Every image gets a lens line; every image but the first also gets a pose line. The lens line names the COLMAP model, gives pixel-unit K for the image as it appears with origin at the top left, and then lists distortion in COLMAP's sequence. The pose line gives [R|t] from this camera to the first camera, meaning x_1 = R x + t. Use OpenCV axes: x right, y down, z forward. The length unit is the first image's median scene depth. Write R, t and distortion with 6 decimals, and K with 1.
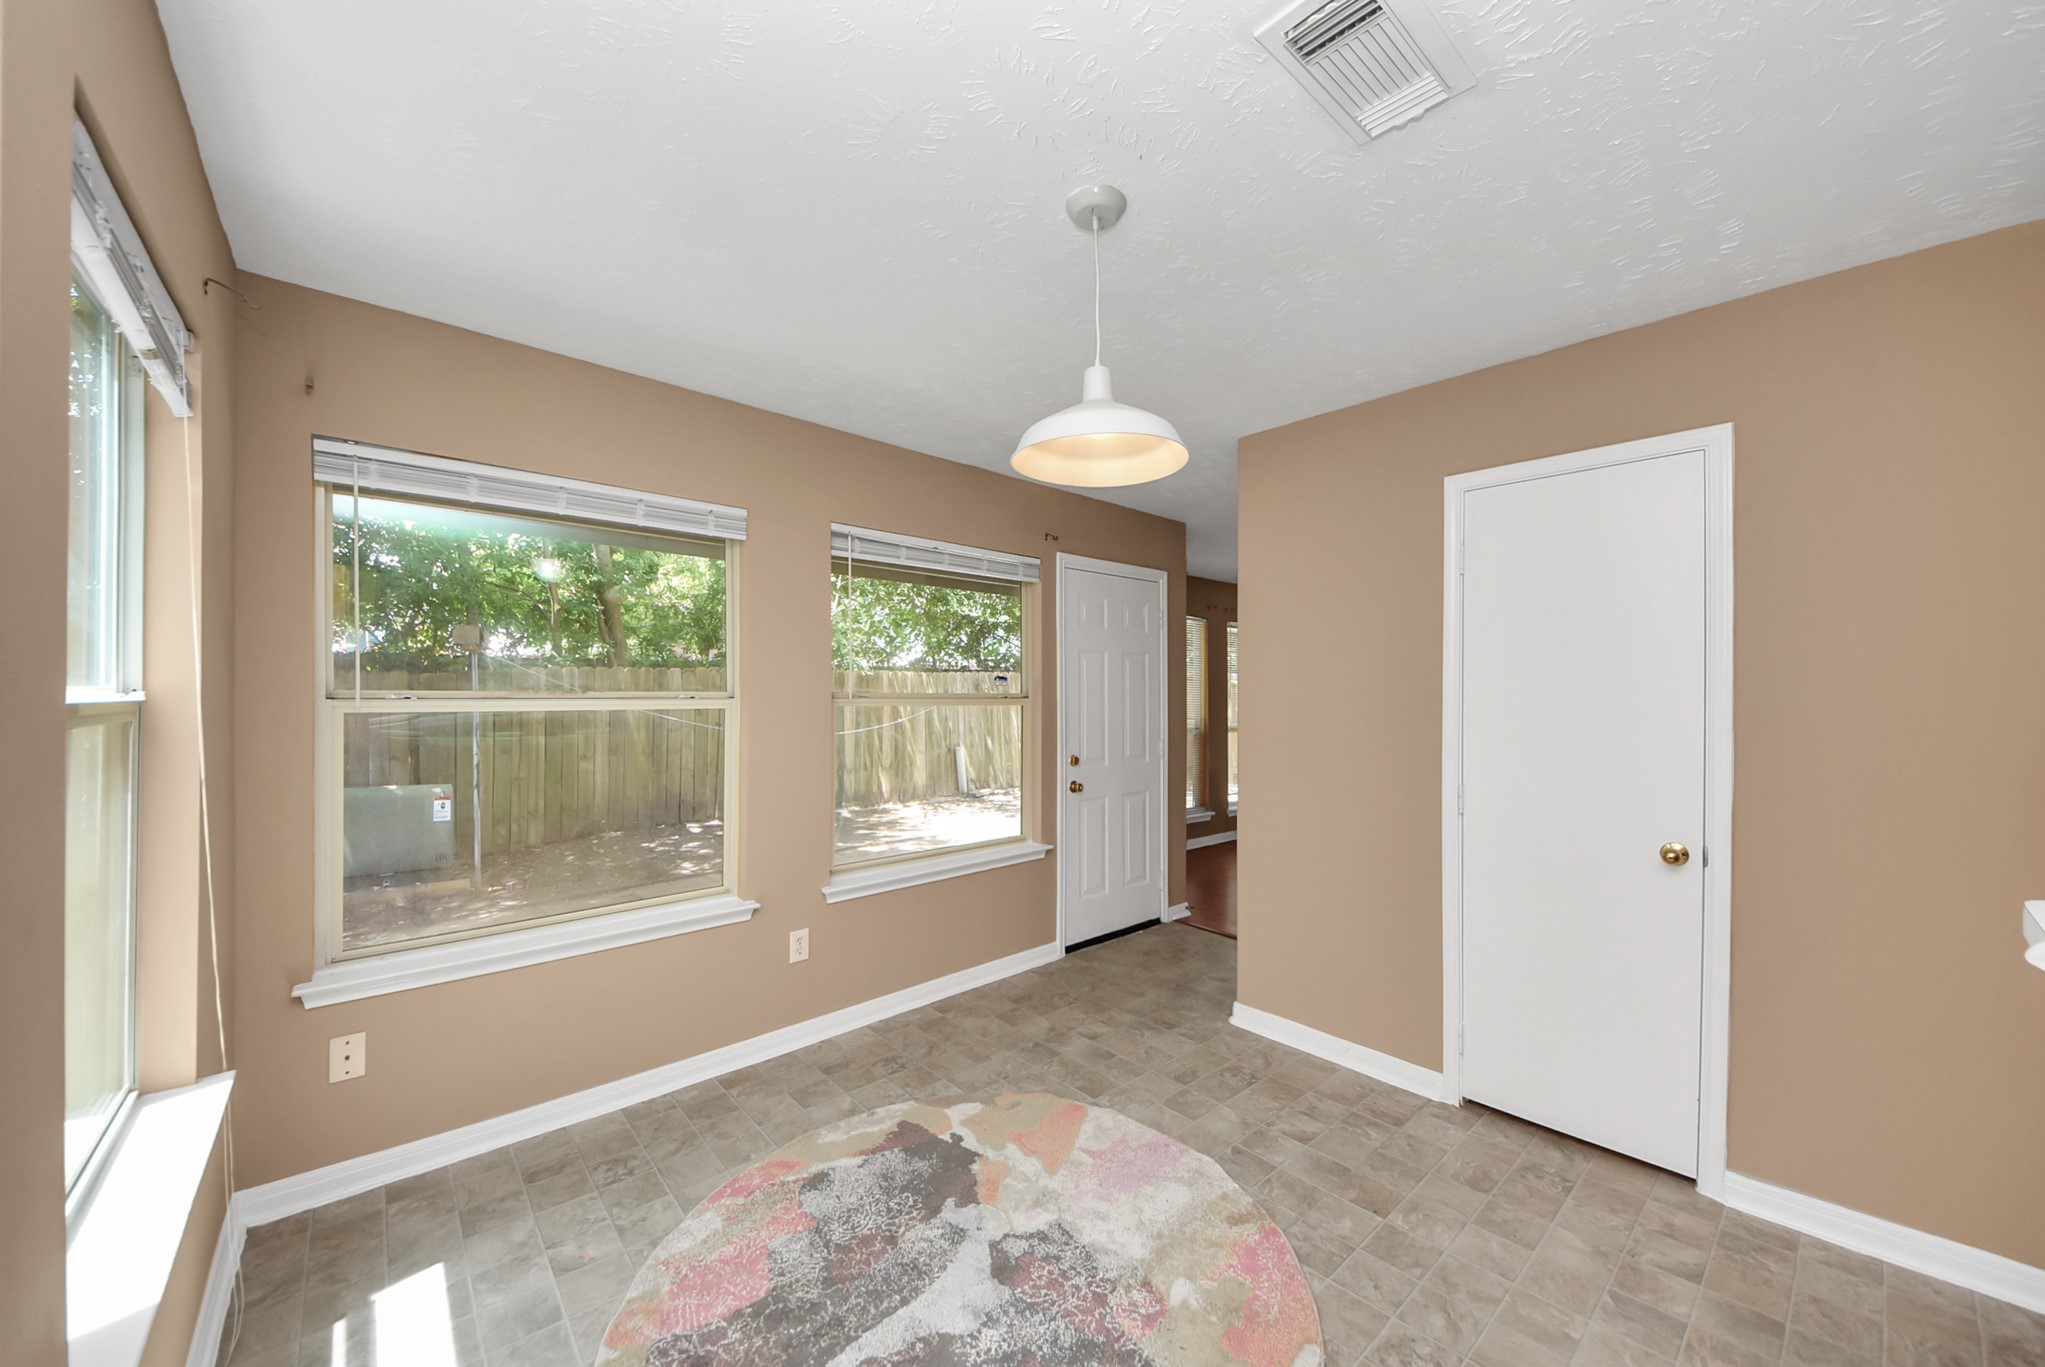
lens RADIAL K [[748.8, 0, 1027.0], [0, 748.8, 697.0], [0, 0, 1]] dist [0.001659, -0.011813]
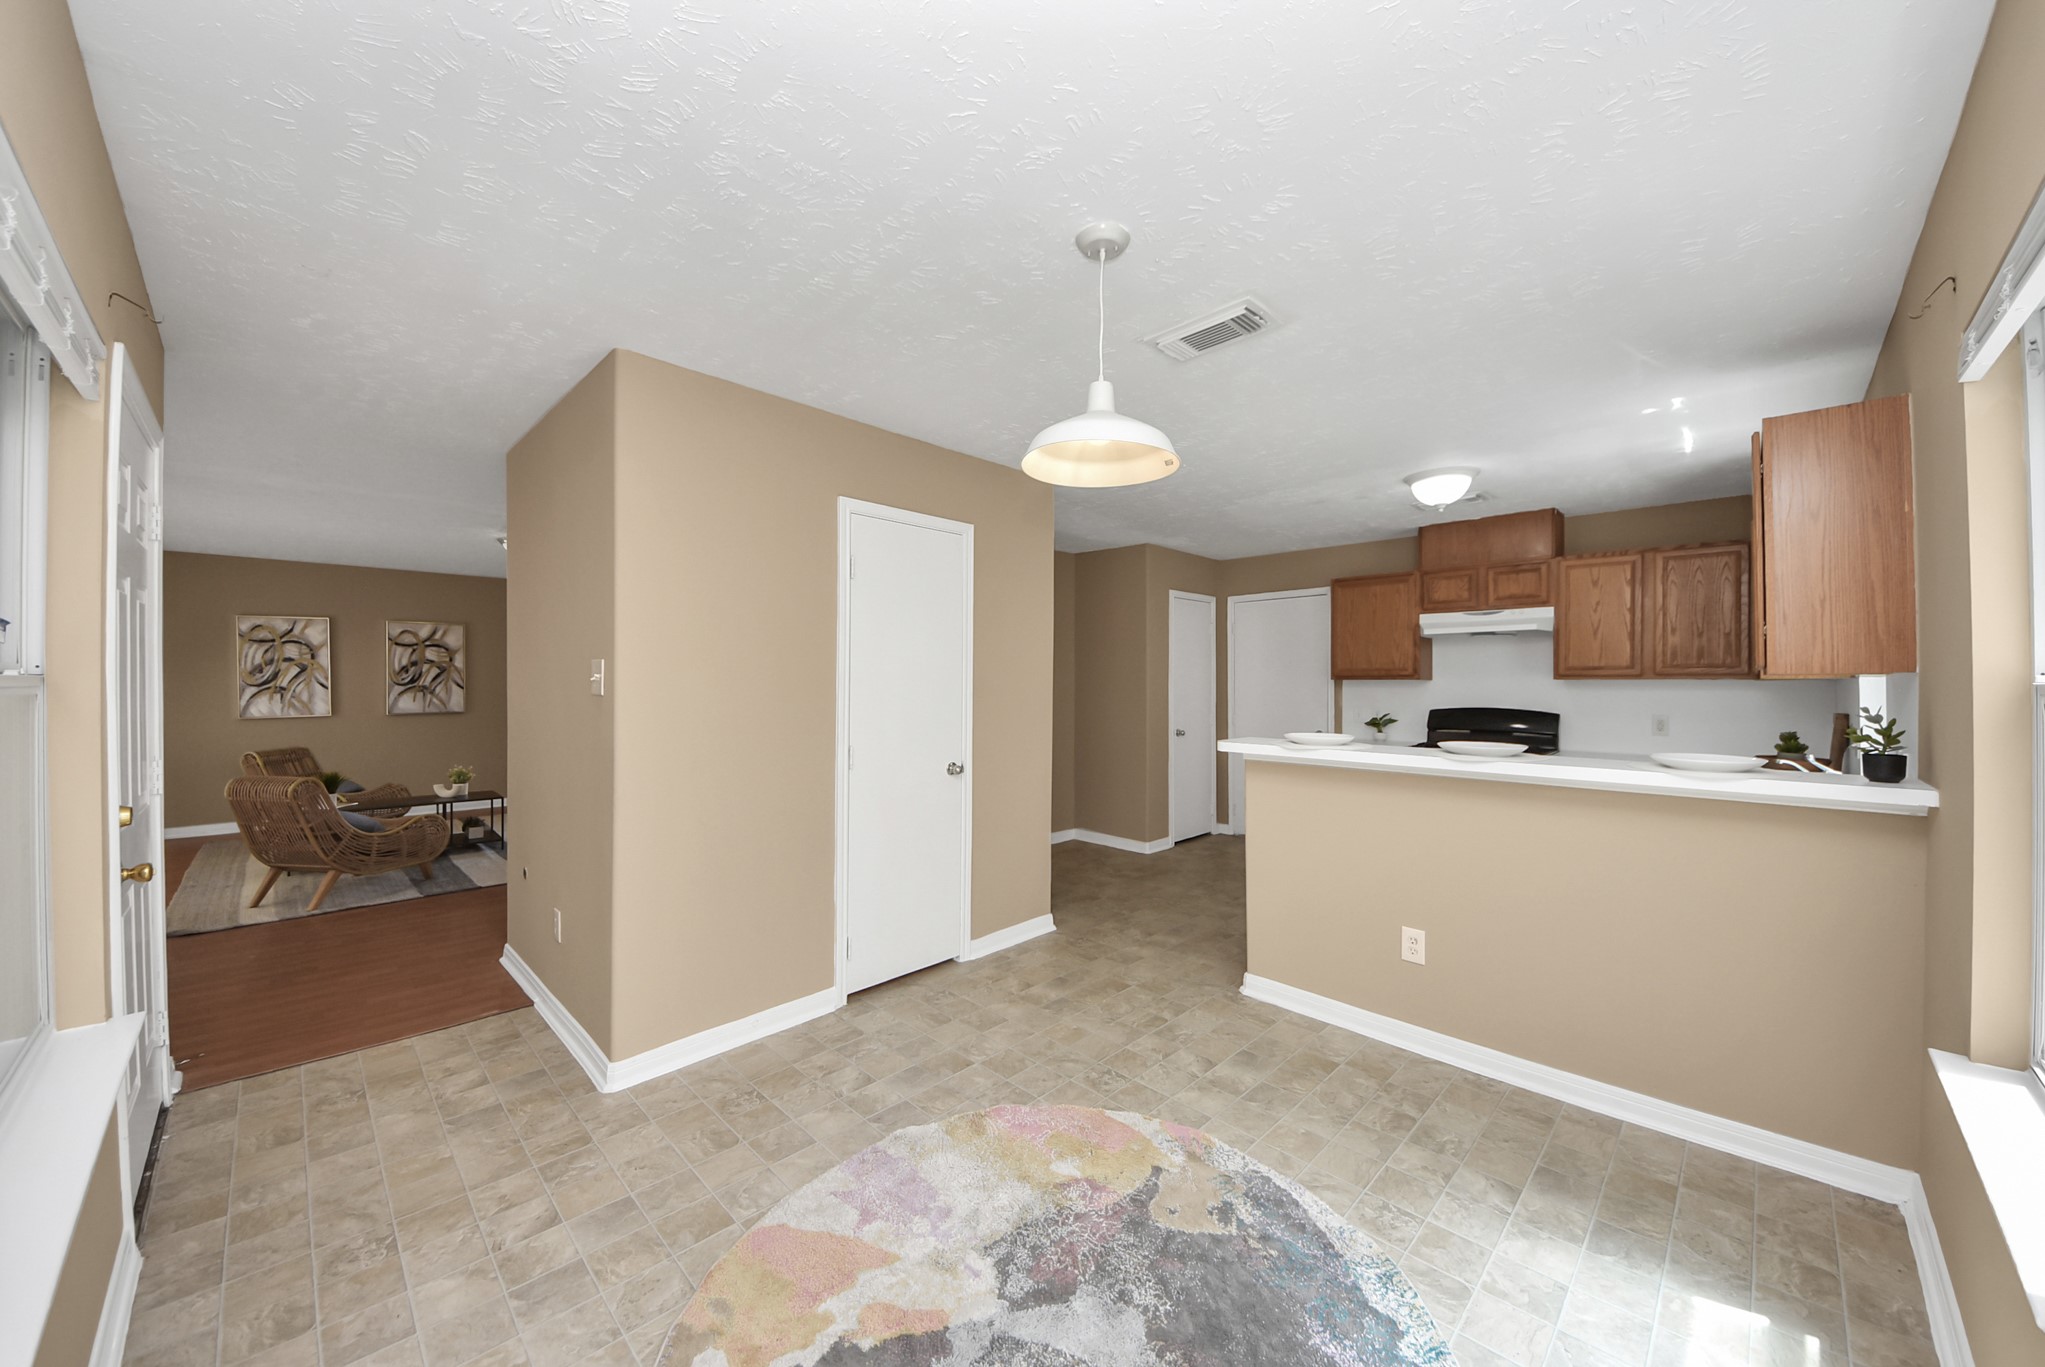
lens RADIAL K [[748.4, 0, 1022.5], [0, 748.4, 683.5], [0, 0, 1]] dist [-0.000031, -0.007388]
pose [[-0.064895, -0.015728, 0.997768, -0.793417], [0.009219, 0.999824, 0.016360, -0.003637], [-0.997850, 0.010261, -0.064739, 0.921516]]
